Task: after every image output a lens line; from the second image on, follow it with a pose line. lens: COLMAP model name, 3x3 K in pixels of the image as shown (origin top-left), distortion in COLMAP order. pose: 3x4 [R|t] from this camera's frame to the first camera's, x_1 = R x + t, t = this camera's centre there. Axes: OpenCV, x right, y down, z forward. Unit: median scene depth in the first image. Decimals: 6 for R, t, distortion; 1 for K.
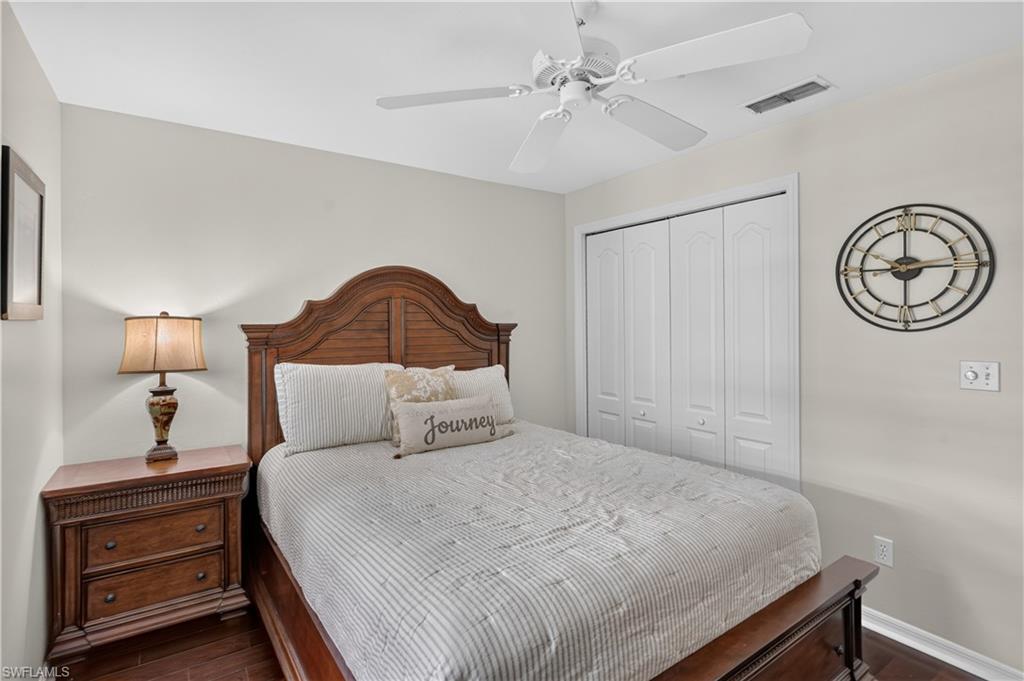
lens RADIAL K [[507.2, 0, 506.4], [0, 507.2, 319.8], [0, 0, 1]] dist [0.001489, 0.000326]
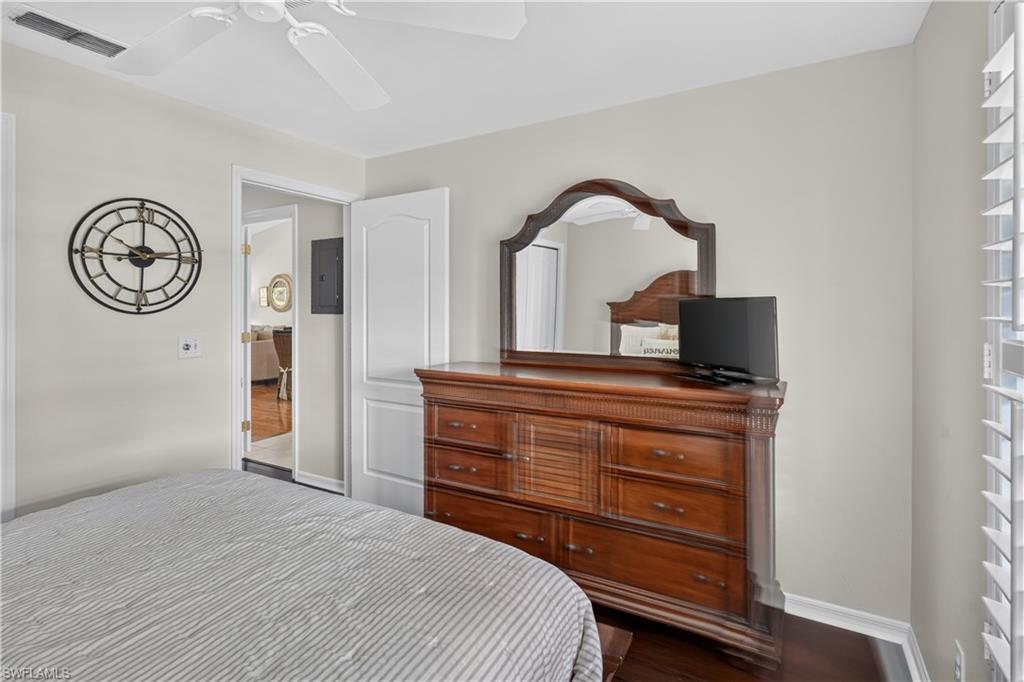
lens RADIAL K [[499.9, 0, 500.6], [0, 499.9, 305.2], [0, 0, 1]] dist [-0.001477, -0.000165]
pose [[-0.425451, 0.004761, 0.904969, -0.490376], [0.001210, 0.999988, -0.004692, 0.009288], [-0.904981, -0.000901, -0.425452, 0.722017]]
